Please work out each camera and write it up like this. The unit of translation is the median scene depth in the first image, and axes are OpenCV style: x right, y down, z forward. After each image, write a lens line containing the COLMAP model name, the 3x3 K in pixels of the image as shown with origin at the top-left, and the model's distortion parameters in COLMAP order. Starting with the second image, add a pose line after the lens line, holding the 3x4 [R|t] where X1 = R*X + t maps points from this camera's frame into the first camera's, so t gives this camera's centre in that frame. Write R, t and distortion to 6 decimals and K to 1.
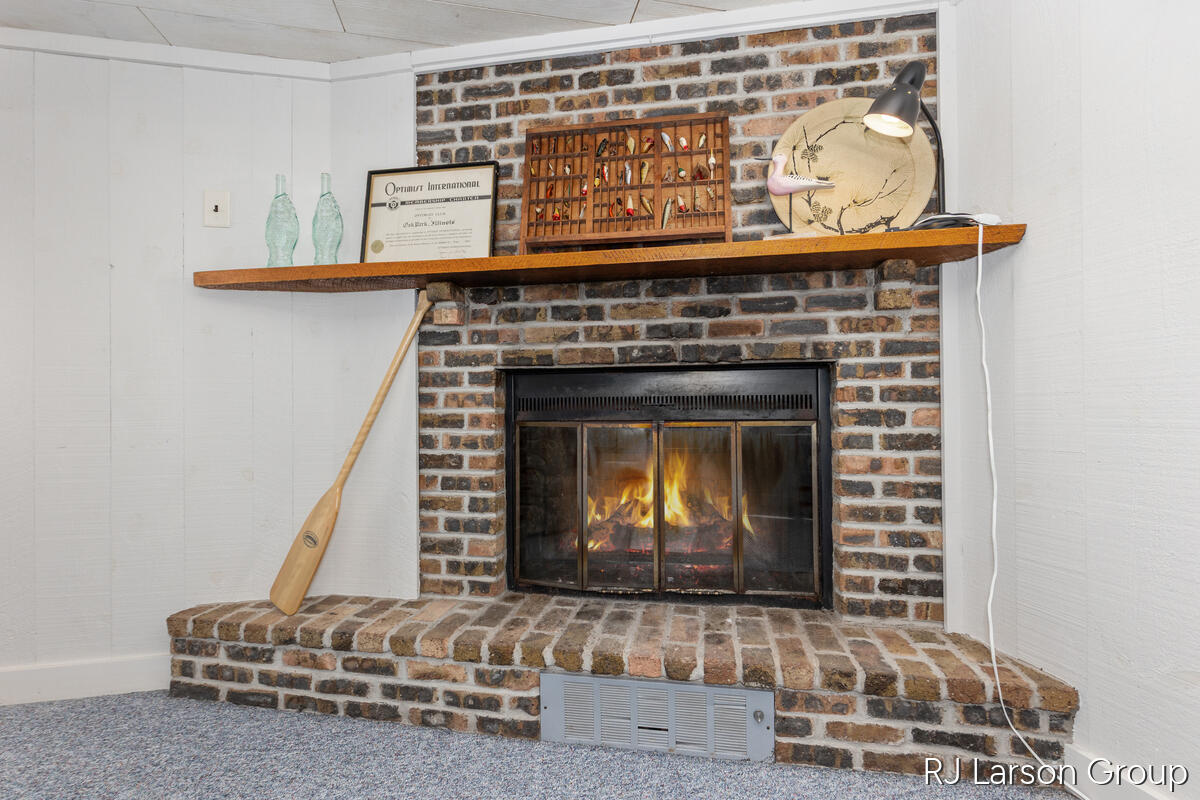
lens RADIAL K [[546.7, 0, 600.0], [0, 546.7, 400.0], [0, 0, 1]] dist [-0.000886, 0.000159]
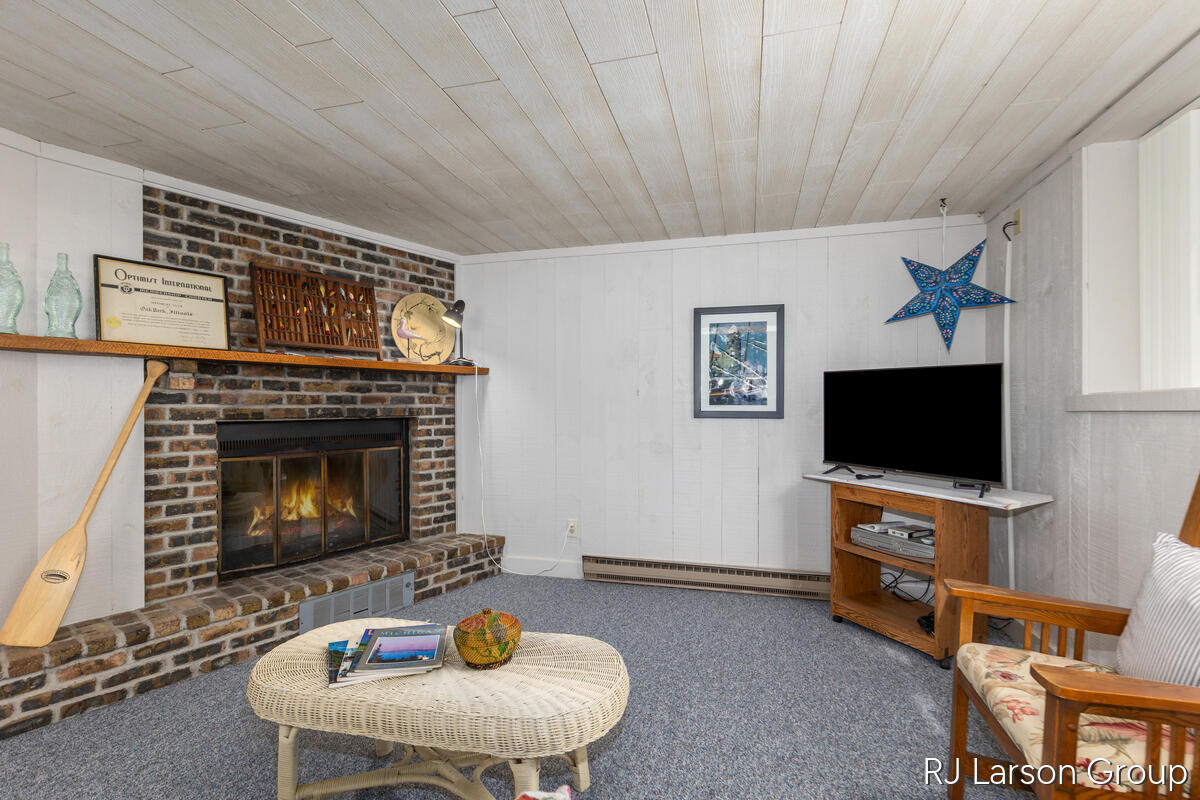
lens RADIAL K [[546.7, 0, 600.0], [0, 546.7, 400.0], [0, 0, 1]] dist [-0.000886, 0.000159]
pose [[0.452188, 0.016669, 0.891767, -1.037428], [-0.003481, 0.999851, -0.016924, -0.096378], [-0.891916, 0.004549, 0.452178, -0.524335]]
